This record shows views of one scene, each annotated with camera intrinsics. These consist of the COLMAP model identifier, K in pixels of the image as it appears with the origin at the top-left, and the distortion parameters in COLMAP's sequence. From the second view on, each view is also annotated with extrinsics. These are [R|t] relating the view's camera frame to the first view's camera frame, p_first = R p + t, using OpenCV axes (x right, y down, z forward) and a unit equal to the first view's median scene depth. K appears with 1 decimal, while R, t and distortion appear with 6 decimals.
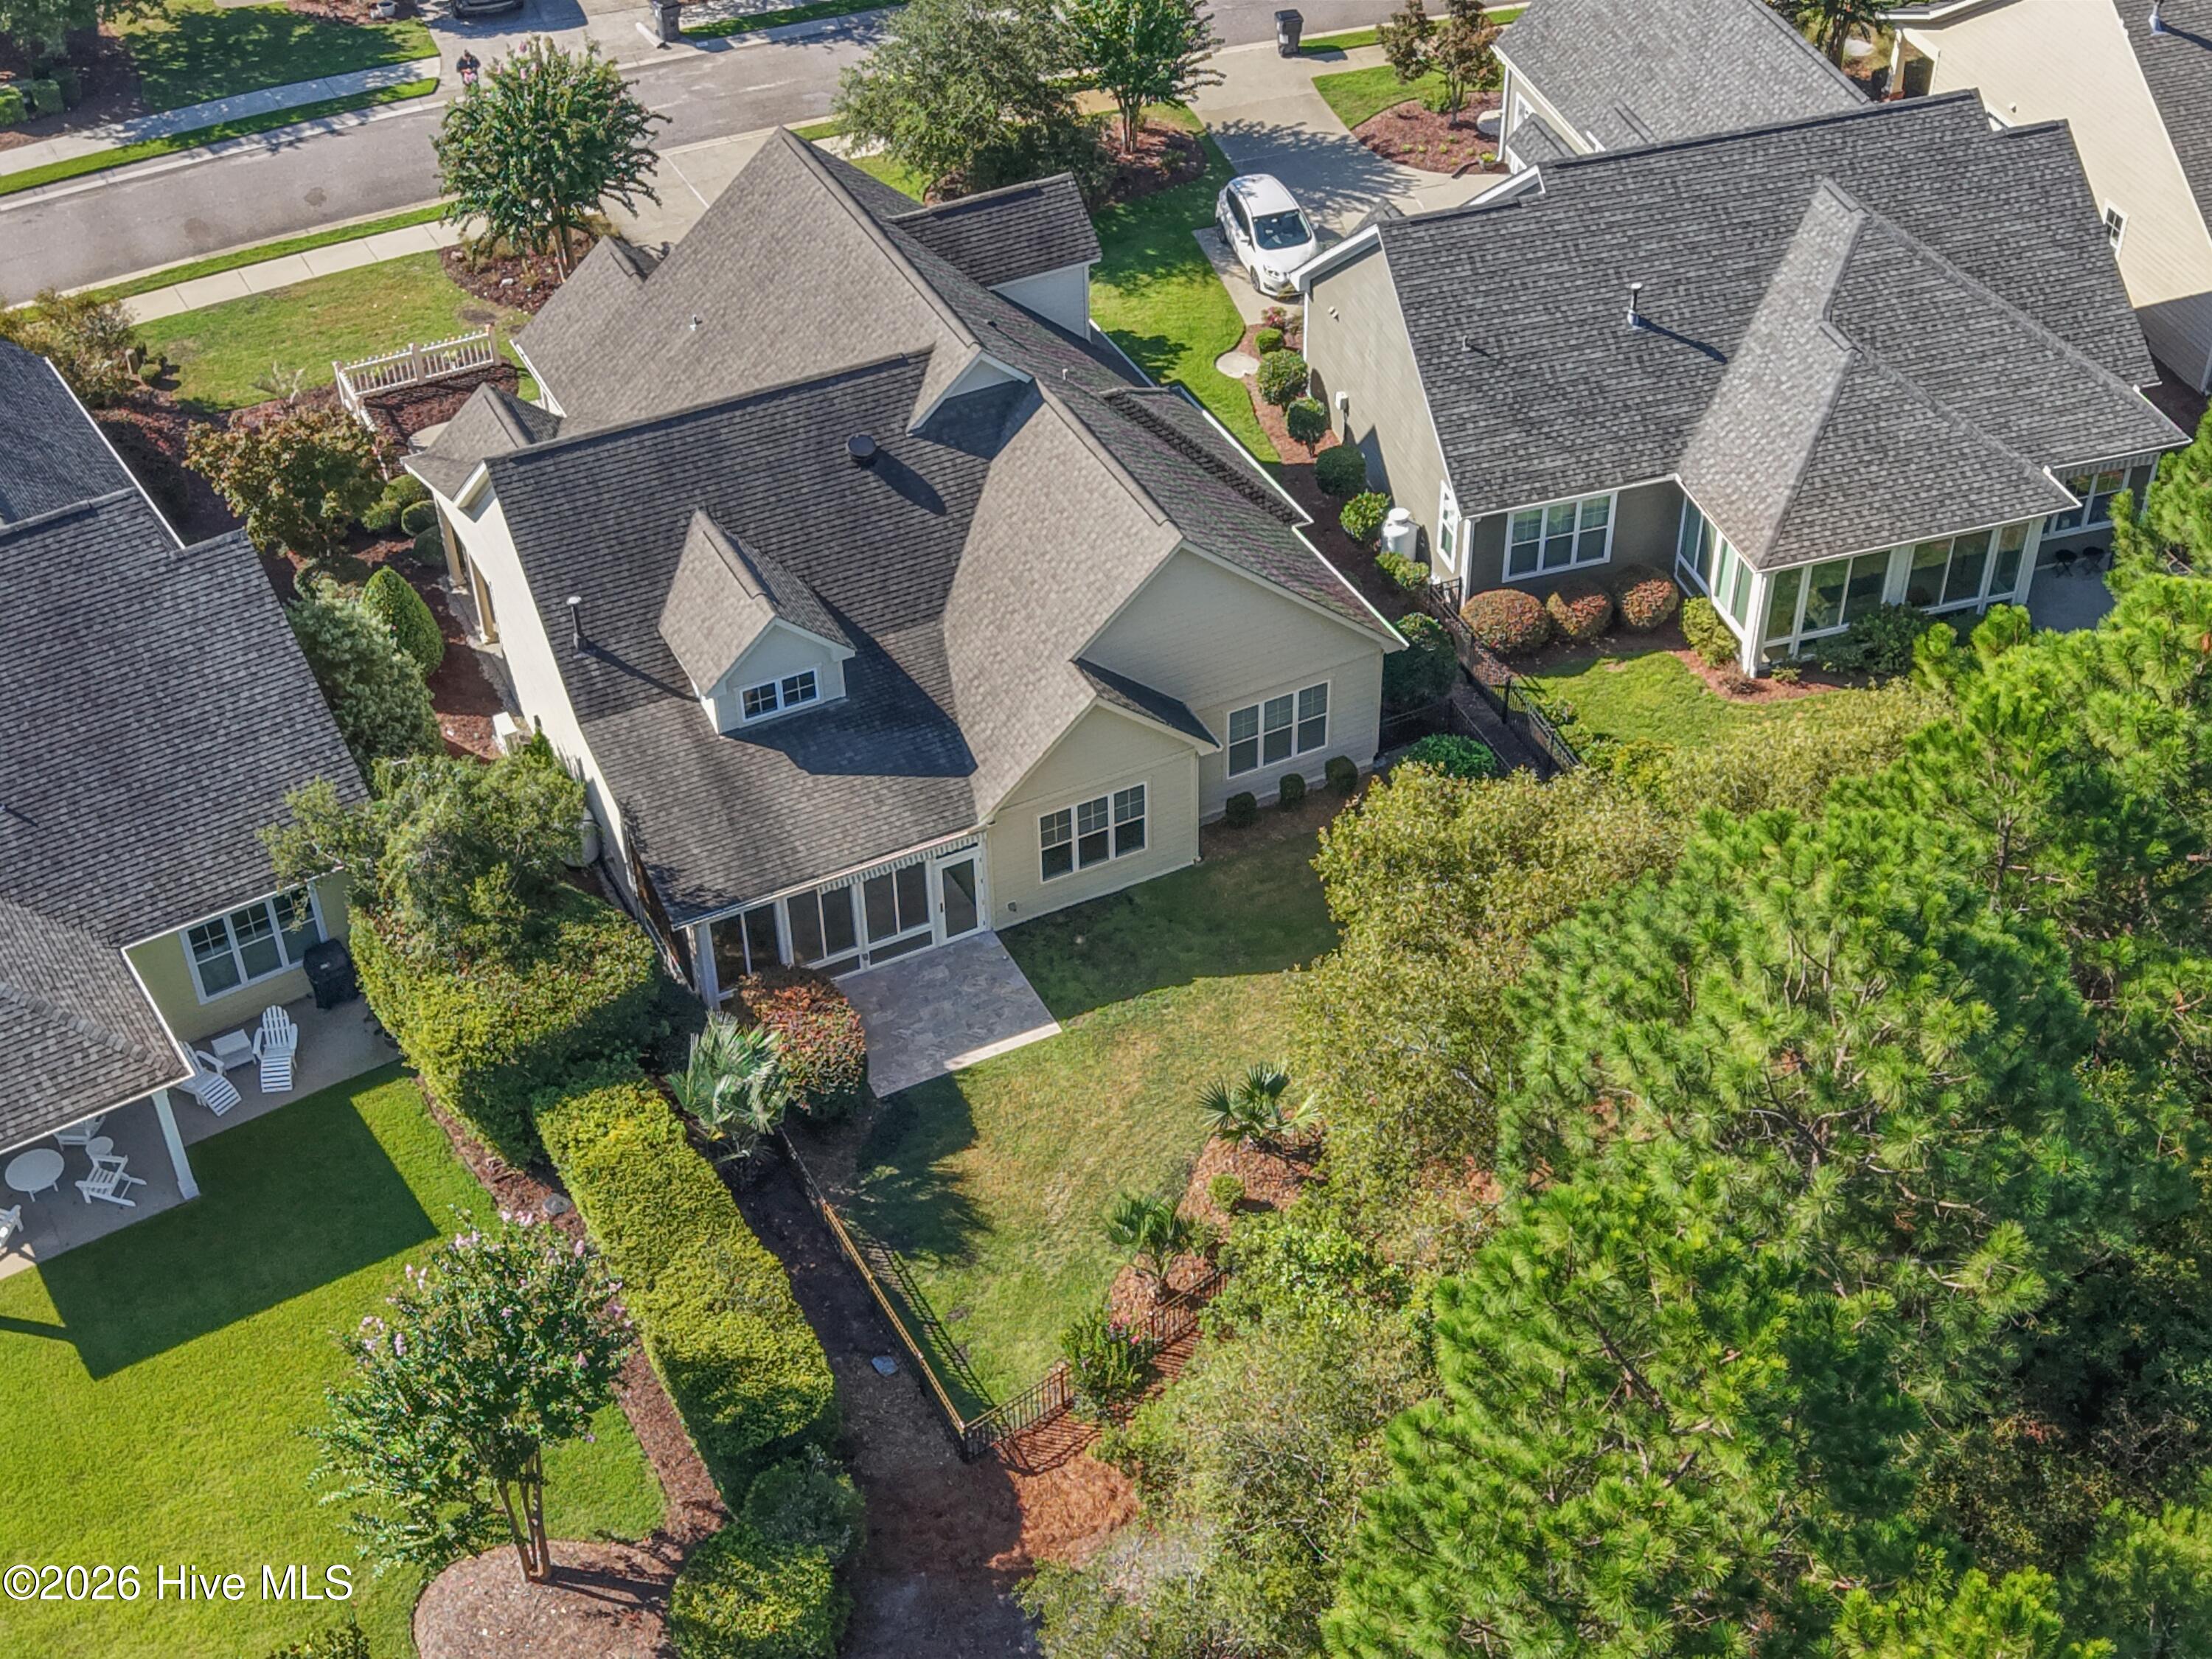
lens RADIAL K [[2971.7, 0, 1077.1], [0, 2971.7, 712.4], [0, 0, 1]] dist [0.213290, -0.739858]
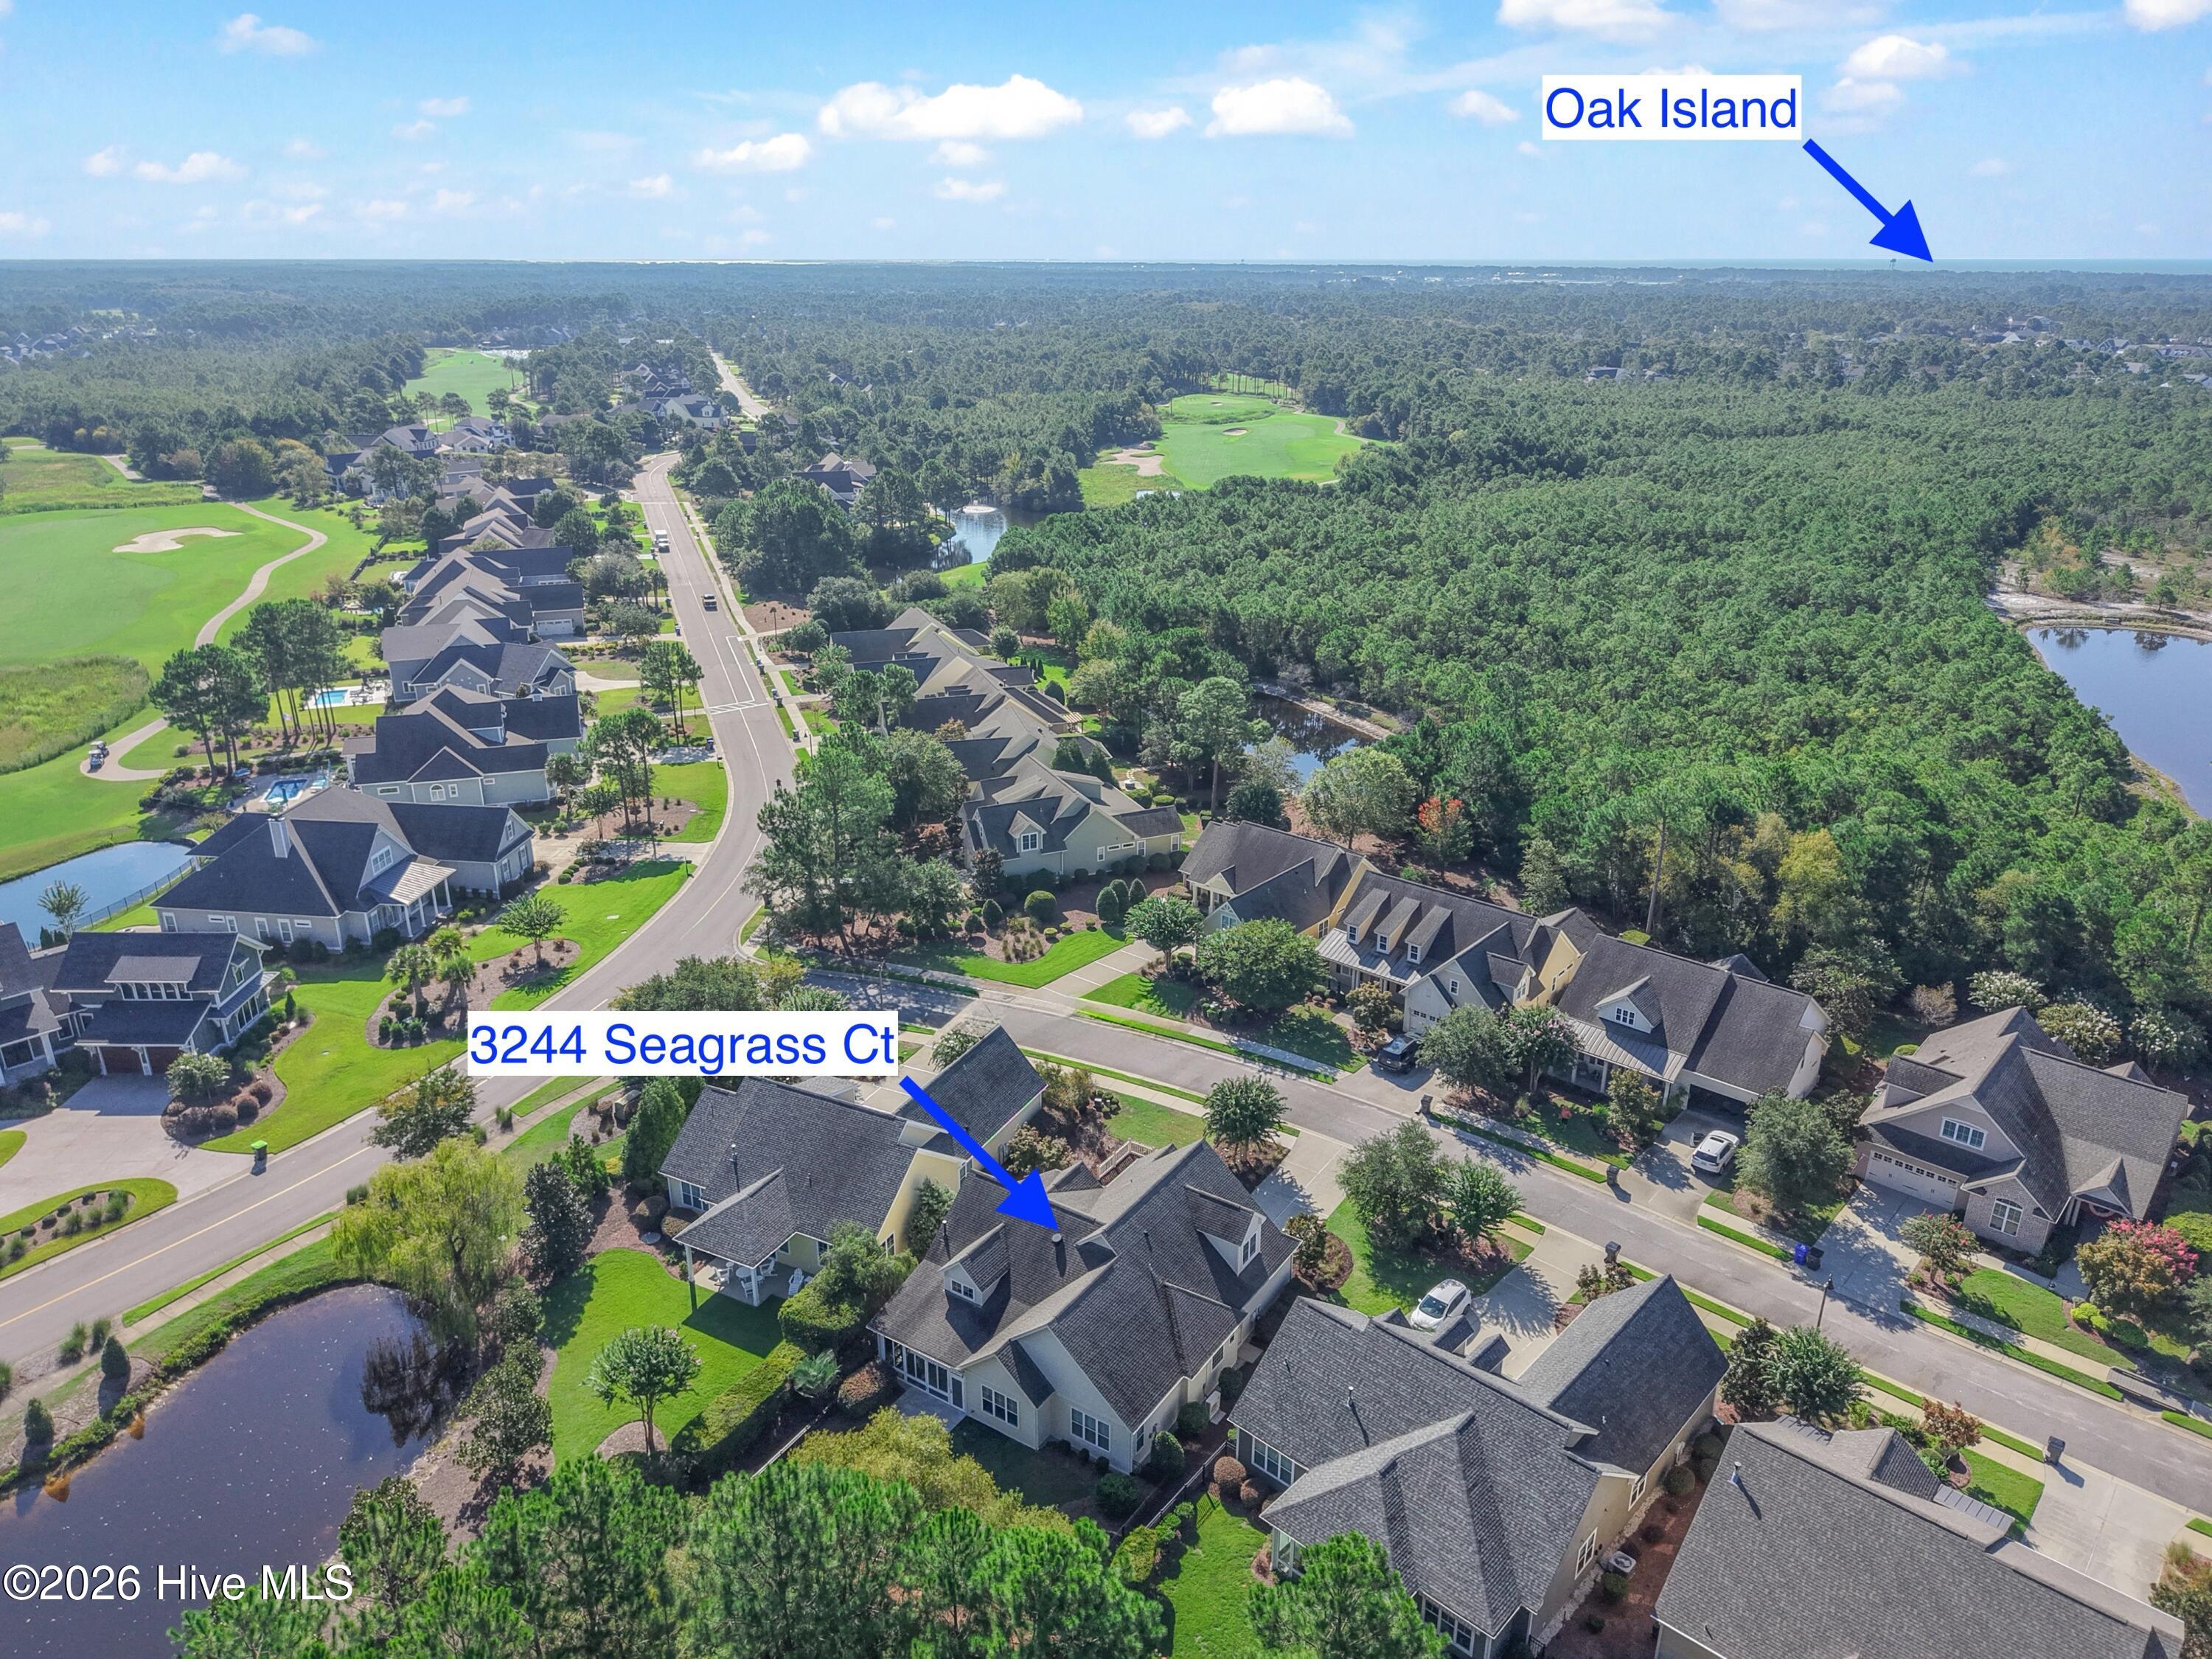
lens RADIAL K [[1503.7, 0, 1096.8], [0, 1503.7, 828.3], [0, 0, 1]] dist [0.041462, -0.057555]
pose [[0.508859, 0.325509, -0.796935, 0.954188], [-0.535008, 0.844840, 0.003462, -0.444576], [0.674410, 0.424605, 0.604055, 0.038688]]
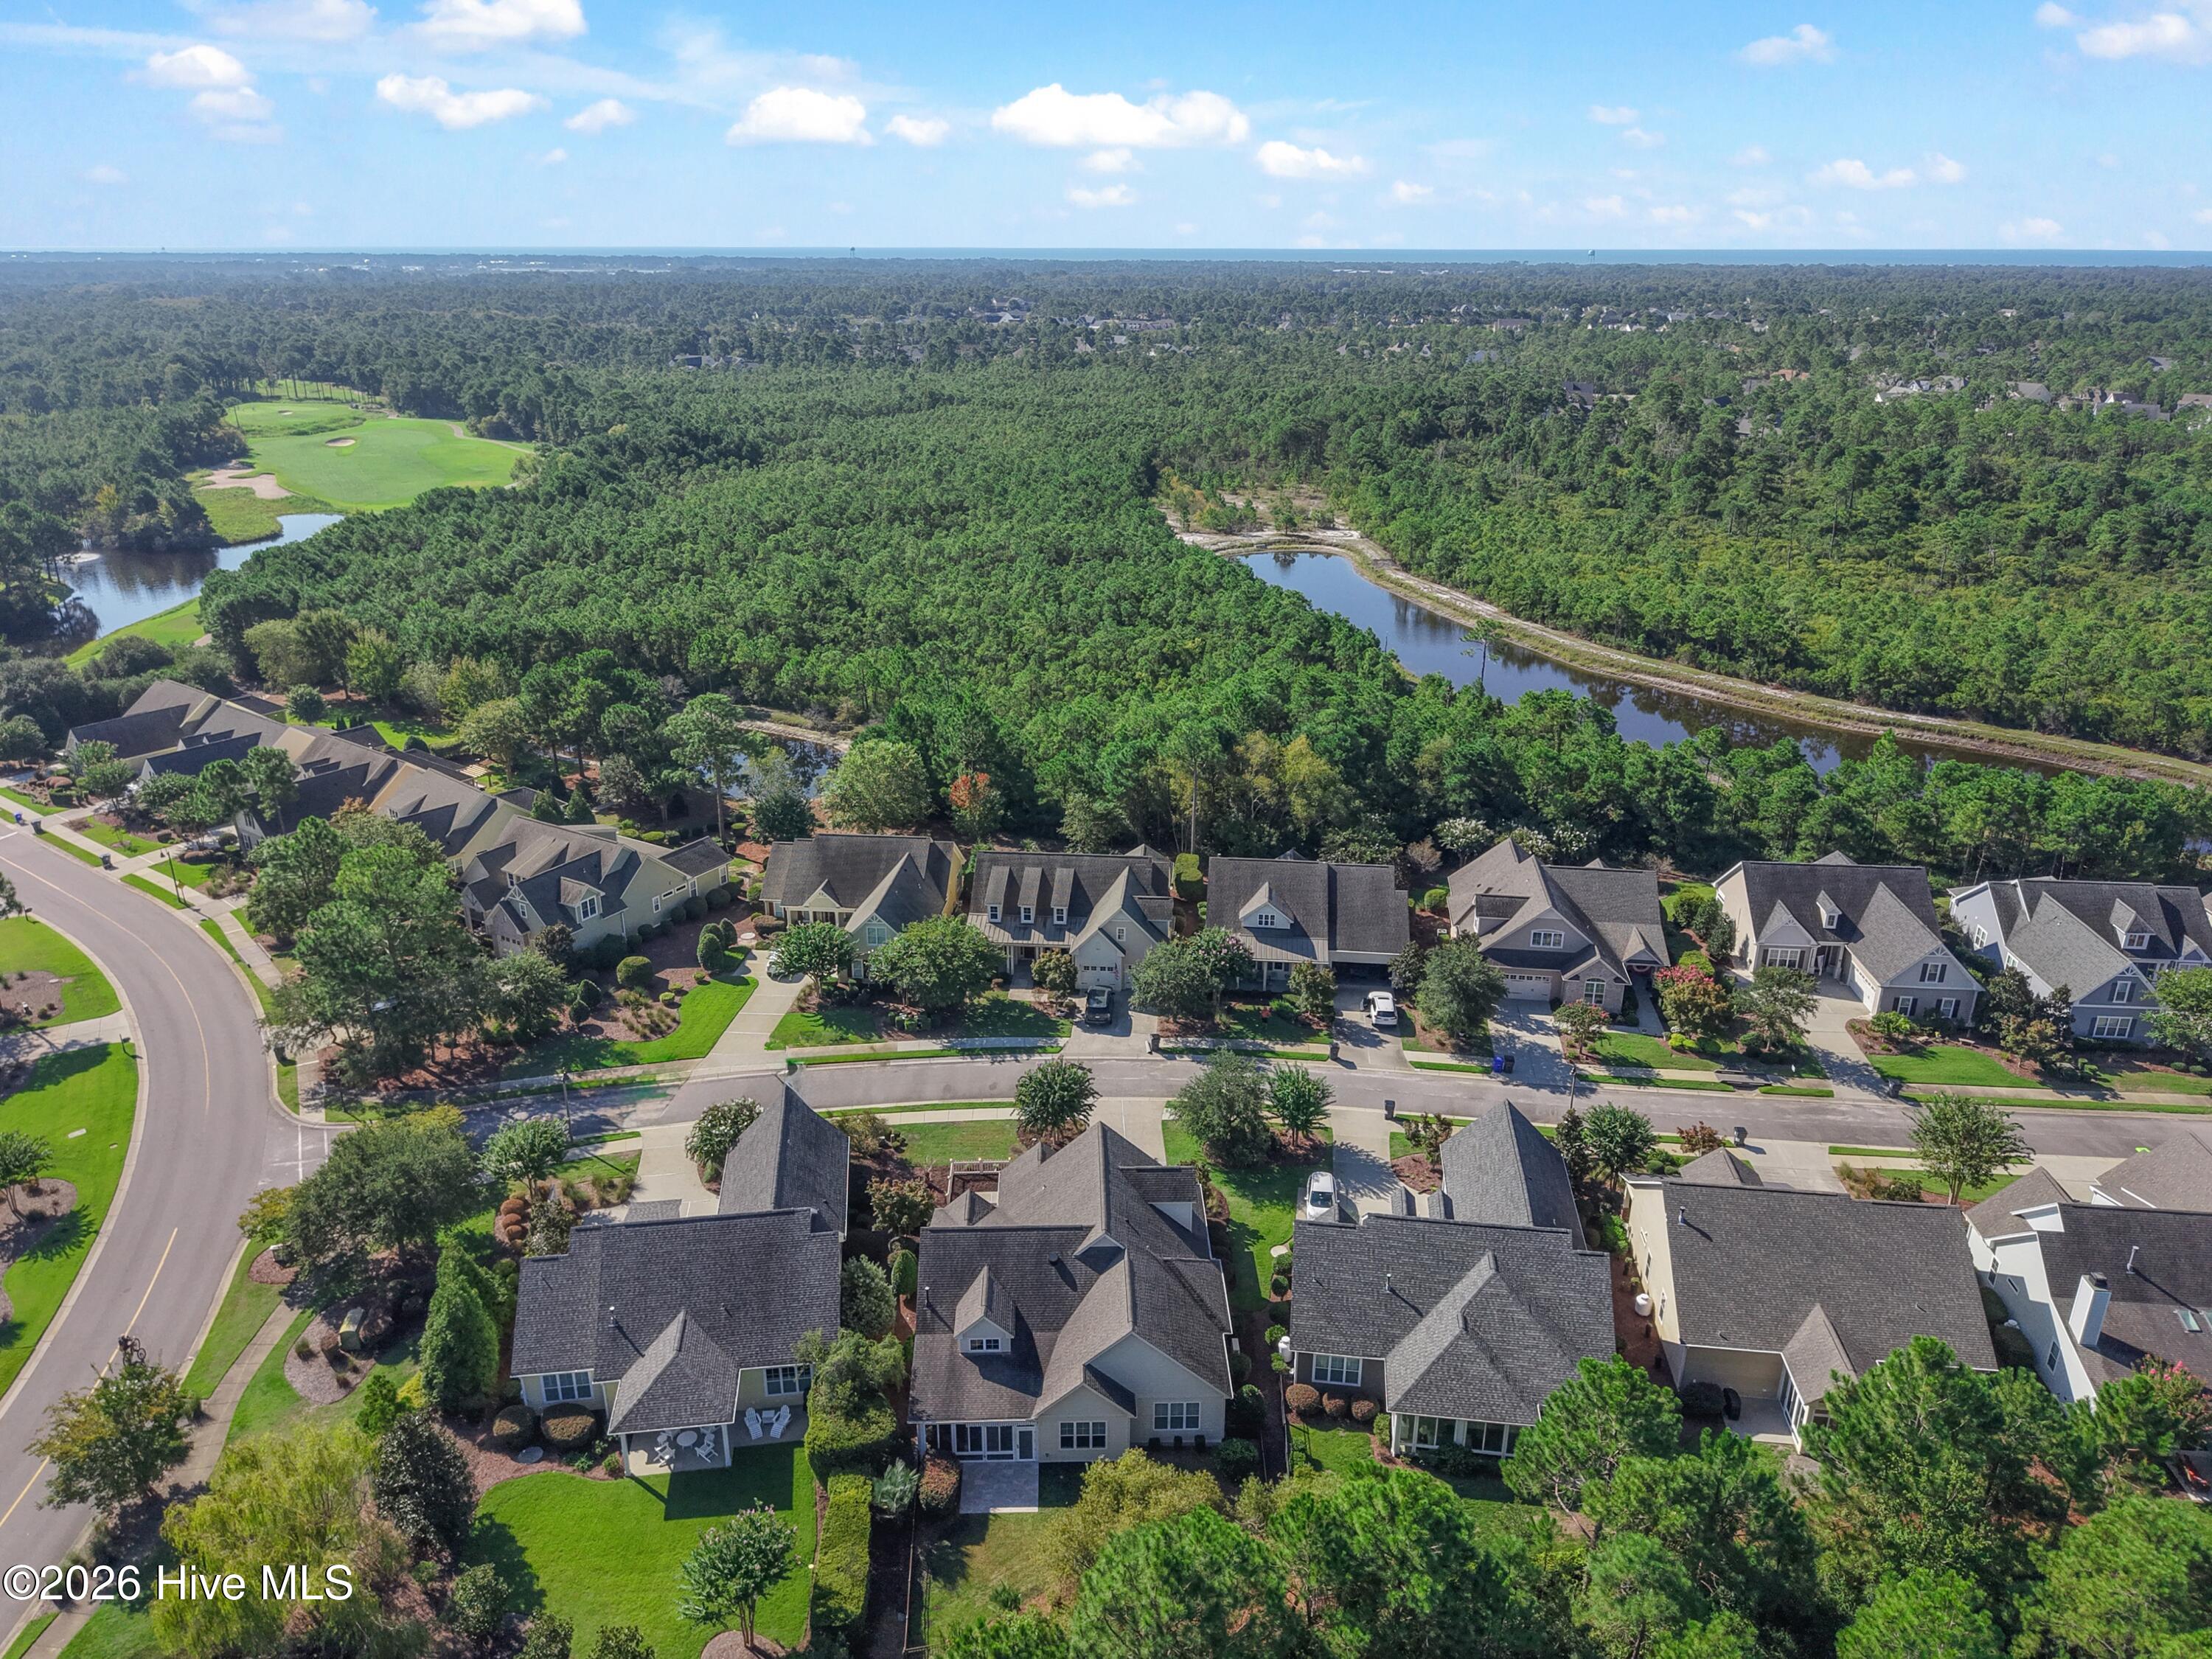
lens RADIAL K [[1503.7, 0, 1096.8], [0, 1503.7, 828.3], [0, 0, 1]] dist [0.041462, -0.057555]
pose [[0.909727, 0.169323, -0.379113, 0.427435], [-0.268559, 0.936315, -0.226252, -0.160071], [0.316660, 0.307641, 0.897264, -0.331391]]
